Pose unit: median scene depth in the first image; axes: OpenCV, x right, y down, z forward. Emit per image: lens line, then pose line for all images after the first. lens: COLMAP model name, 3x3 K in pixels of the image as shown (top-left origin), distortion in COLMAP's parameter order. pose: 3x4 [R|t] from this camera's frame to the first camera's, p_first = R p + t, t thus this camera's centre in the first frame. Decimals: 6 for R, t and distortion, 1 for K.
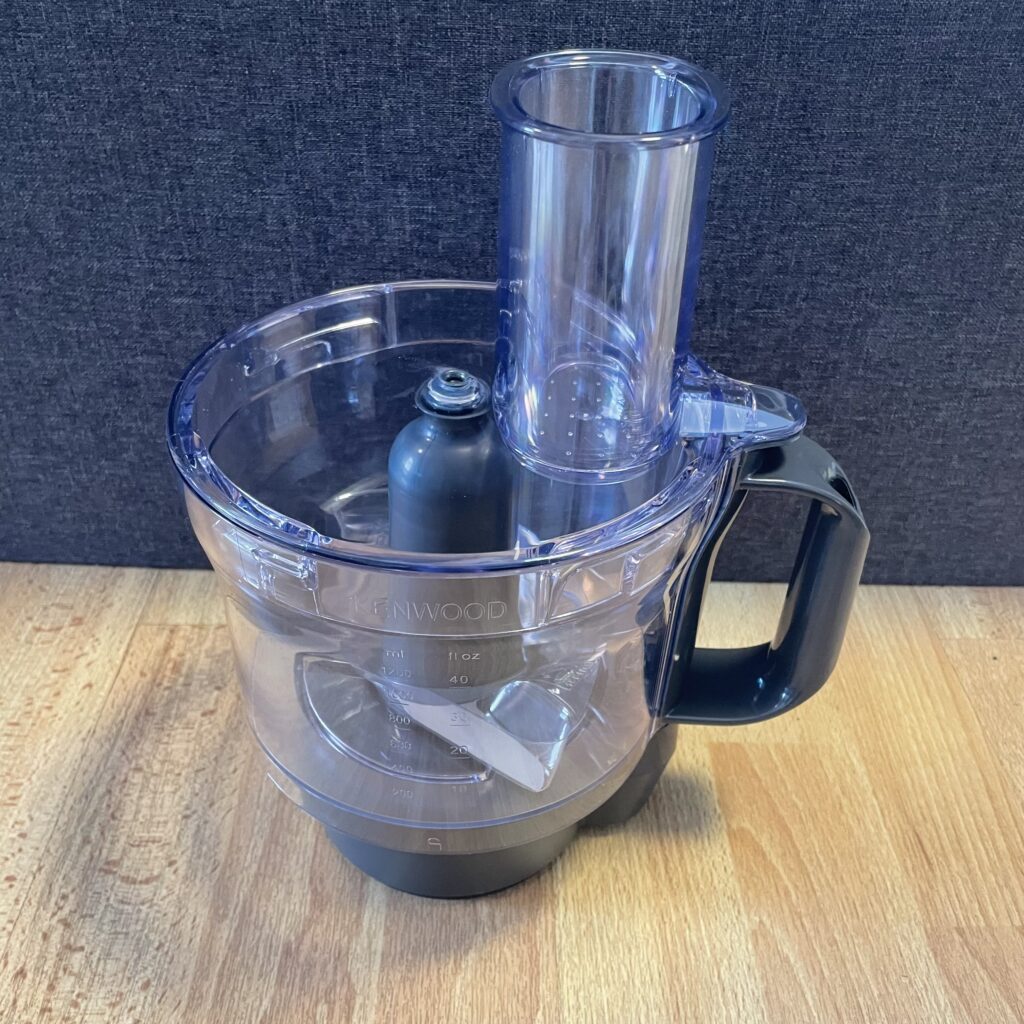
lens RADIAL K [[1089.8, 0, 512.4], [0, 1089.8, 503.7], [0, 0, 1]] dist [0.025043, 0.000000]
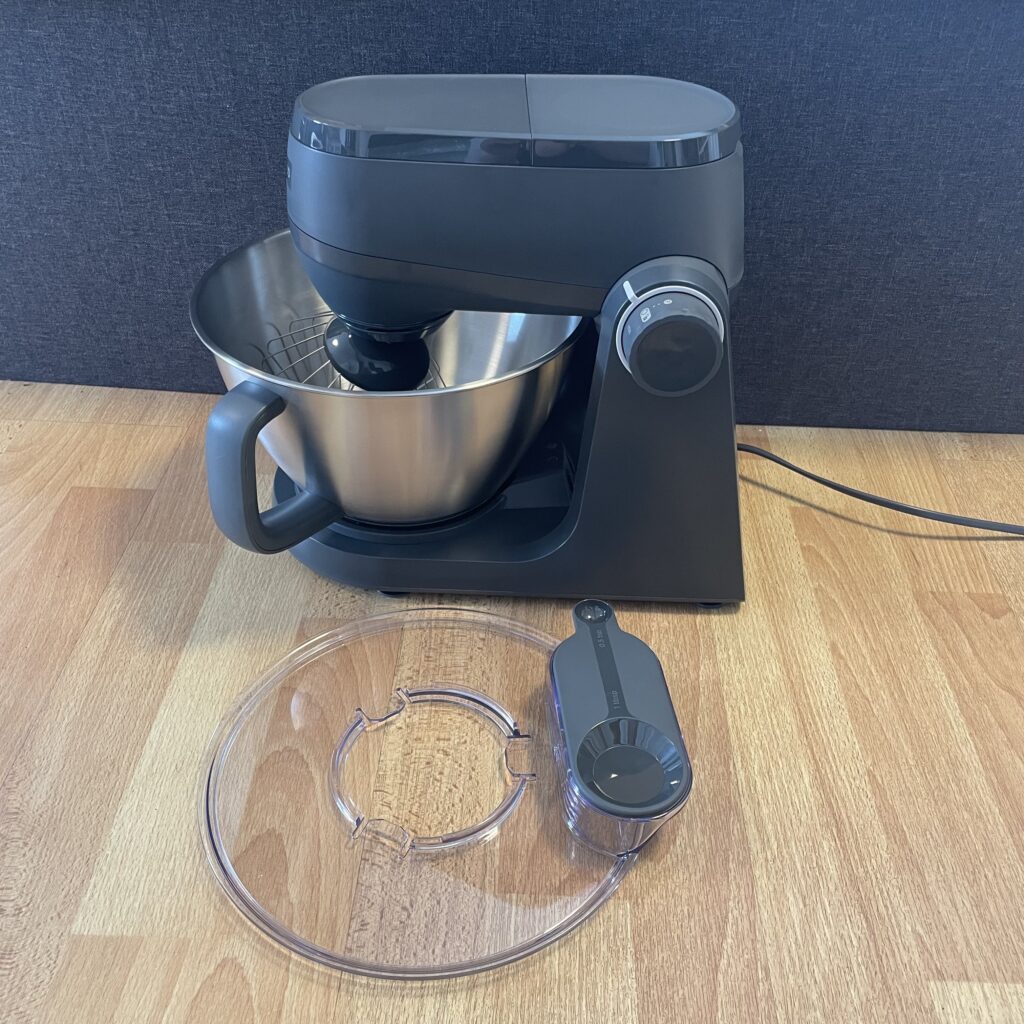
lens RADIAL K [[1089.8, 0, 505.0], [0, 1089.8, 507.1], [0, 0, 1]] dist [0.025043, 0.000000]
pose [[0.998567, 0.027194, -0.046083, -0.209986], [-0.026069, 0.999351, 0.024852, 0.223264], [0.046729, -0.023615, 0.998628, -0.811170]]
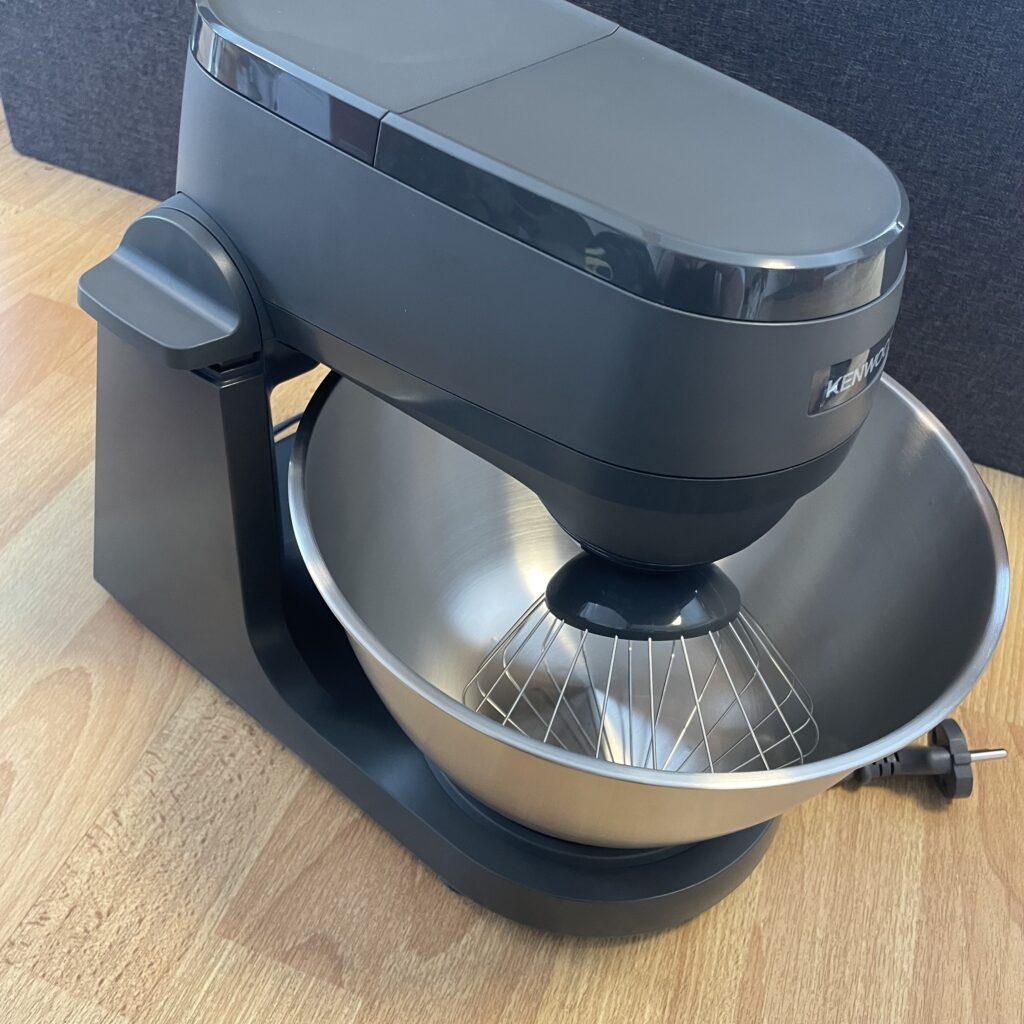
lens RADIAL K [[1089.8, 0, 510.3], [0, 1089.8, 499.6], [0, 0, 1]] dist [0.025043, 0.000000]
pose [[0.930658, 0.299664, -0.209944, 0.096831], [-0.269623, 0.949557, 0.160143, 0.081403], [0.247343, -0.092432, 0.964509, -0.404953]]
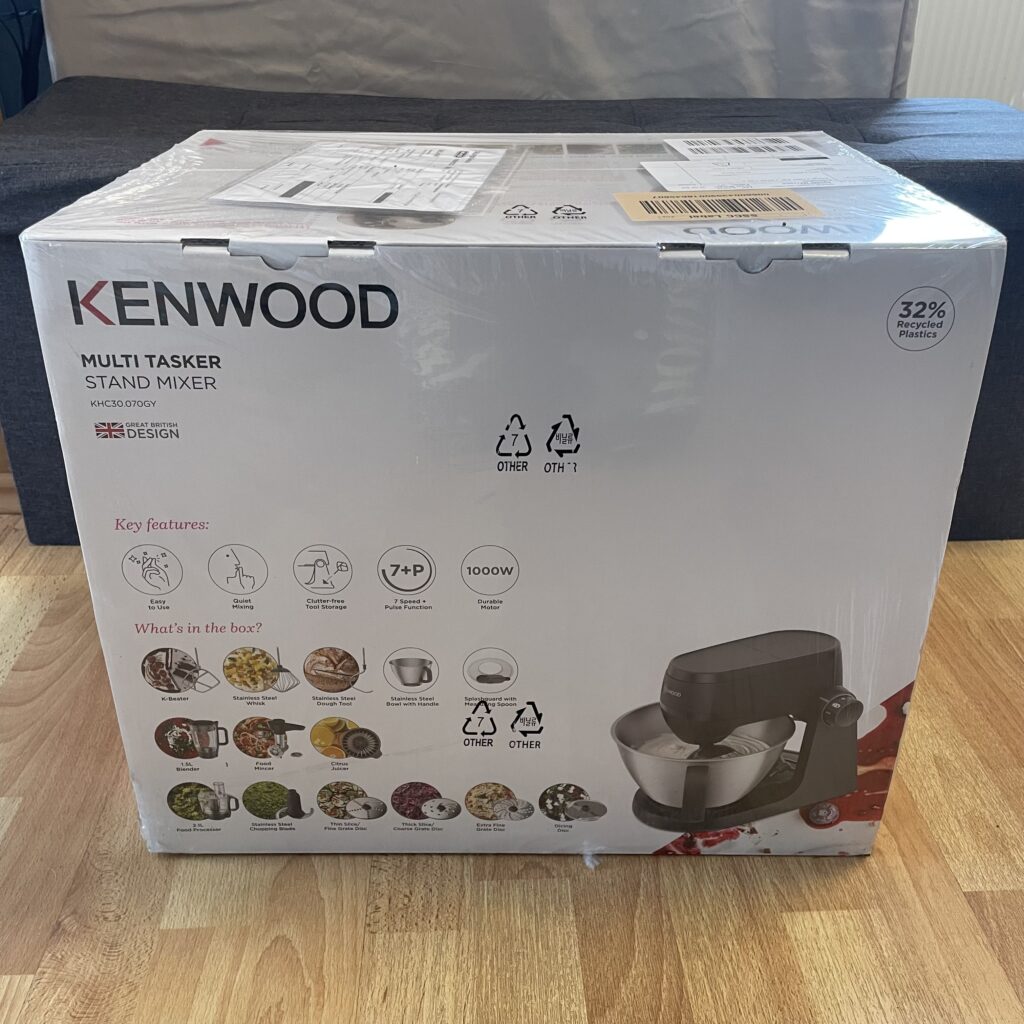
lens RADIAL K [[1089.8, 0, 518.3], [0, 1089.8, 521.6], [0, 0, 1]] dist [0.025043, 0.000000]
pose [[0.999241, -0.032193, 0.021922, -0.213572], [0.034521, 0.992675, -0.115779, 0.346602], [-0.018034, 0.116448, 0.993033, -1.373176]]
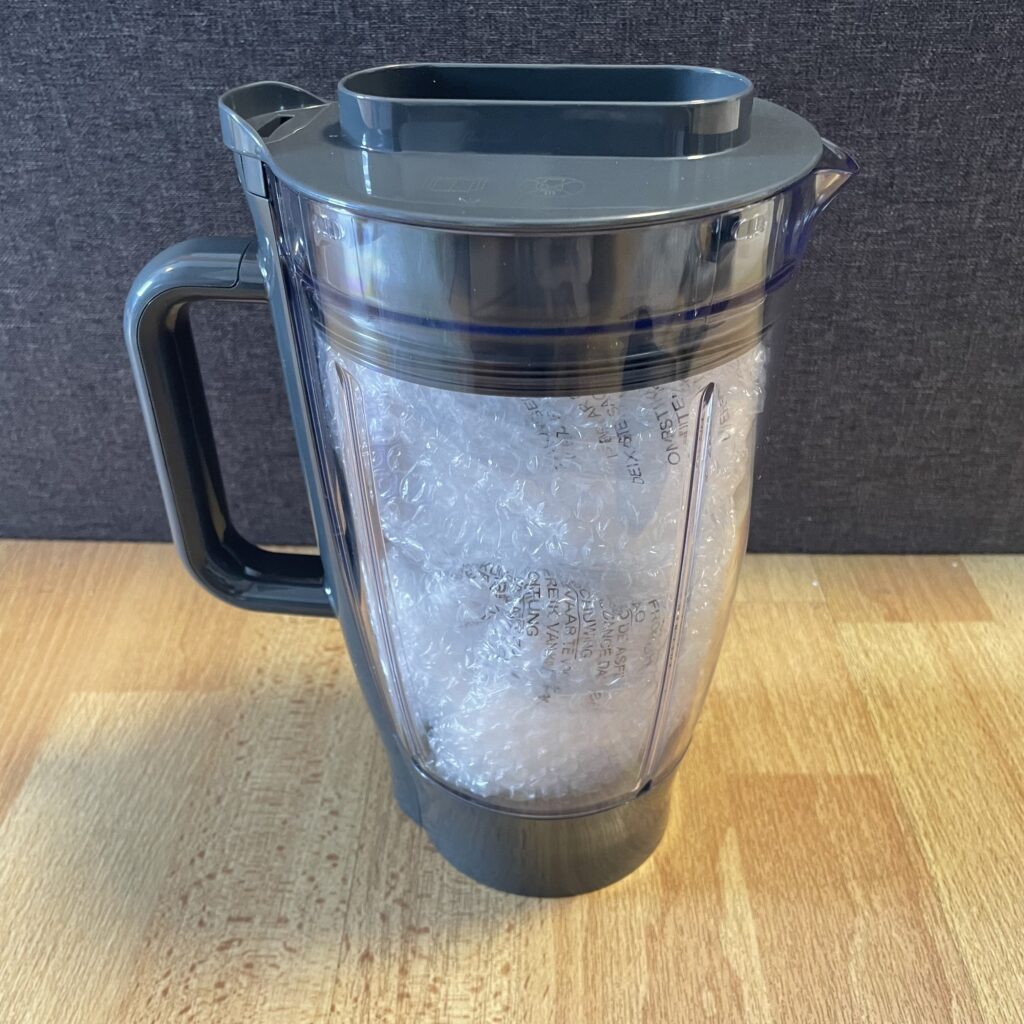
lens RADIAL K [[1089.8, 0, 518.3], [0, 1089.8, 497.6], [0, 0, 1]] dist [0.025043, 0.000000]
pose [[0.998731, -0.019338, -0.046501, -0.255460], [0.017086, 0.998684, -0.048353, 0.086954], [0.047375, 0.047497, 0.997747, 0.073951]]
